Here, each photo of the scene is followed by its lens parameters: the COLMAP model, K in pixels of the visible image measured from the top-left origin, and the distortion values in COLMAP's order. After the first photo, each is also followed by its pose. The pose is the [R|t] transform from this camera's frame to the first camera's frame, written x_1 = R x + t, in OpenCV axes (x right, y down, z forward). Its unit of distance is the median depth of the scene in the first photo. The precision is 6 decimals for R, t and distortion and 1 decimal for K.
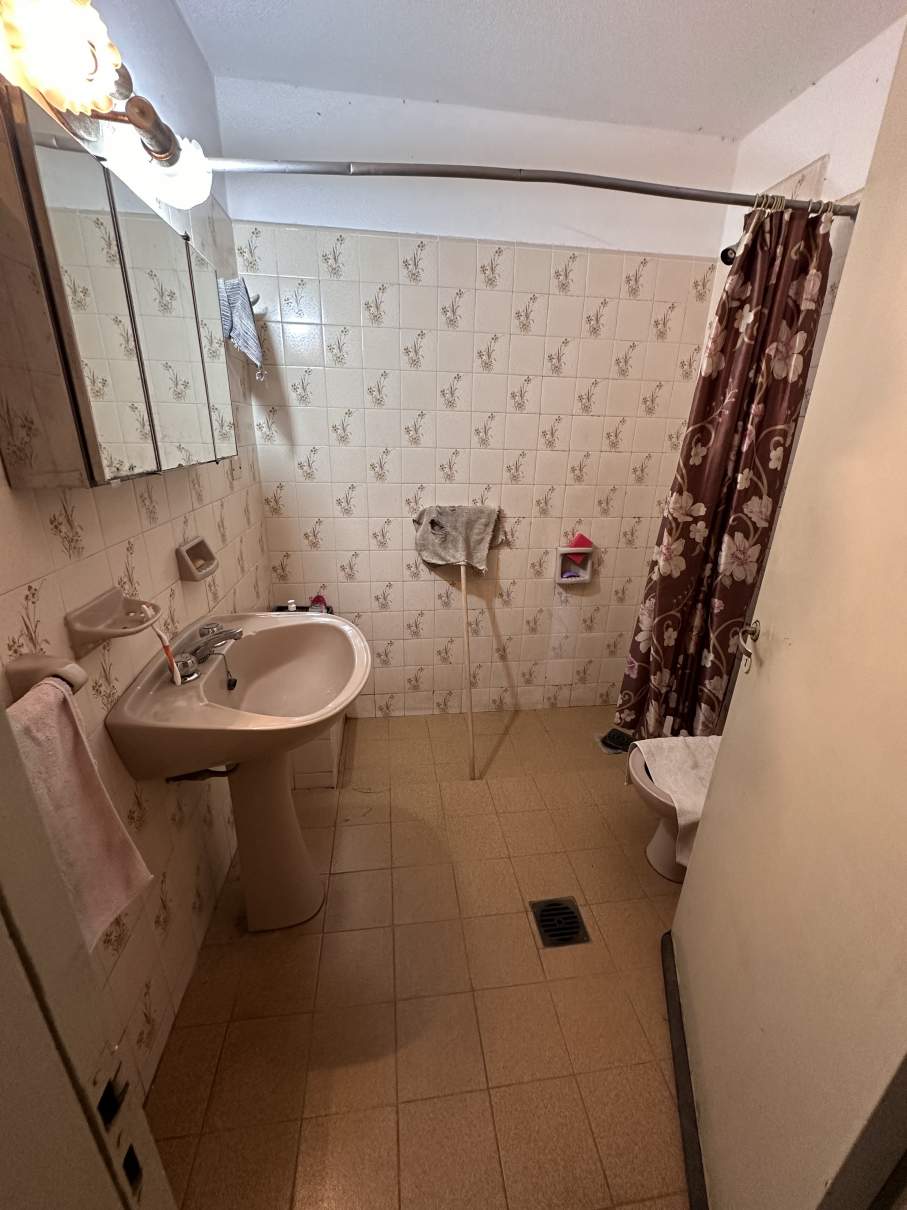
lens RADIAL K [[484.3, 0, 454.4], [0, 484.3, 606.4], [0, 0, 1]] dist [-0.003974, 0.001082]
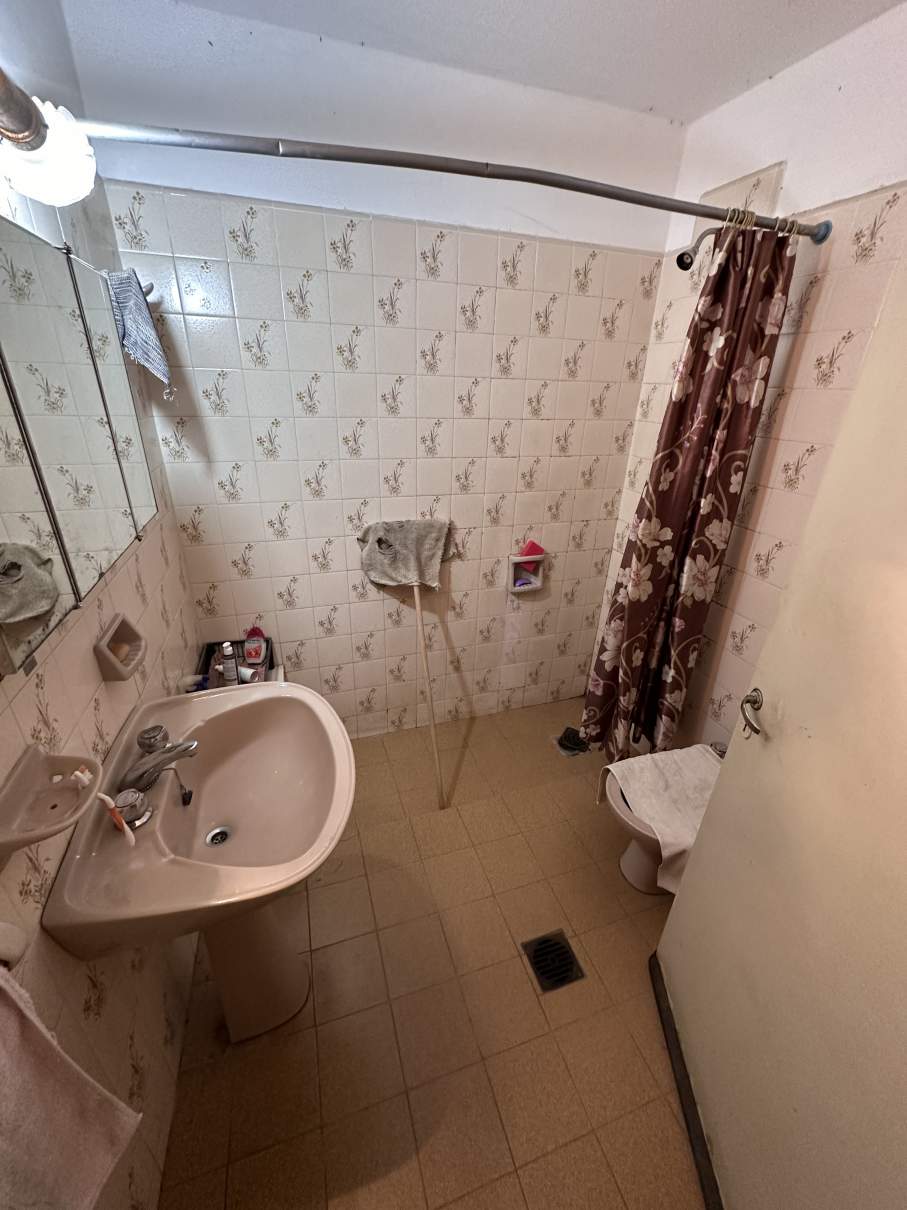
lens RADIAL K [[484.3, 0, 453.9], [0, 484.3, 605.6], [0, 0, 1]] dist [-0.003974, 0.001082]
pose [[0.983296, -0.071819, 0.167246, -0.082263], [0.056877, 0.994088, 0.092486, -0.153209], [-0.172900, -0.081429, 0.981568, 0.083229]]
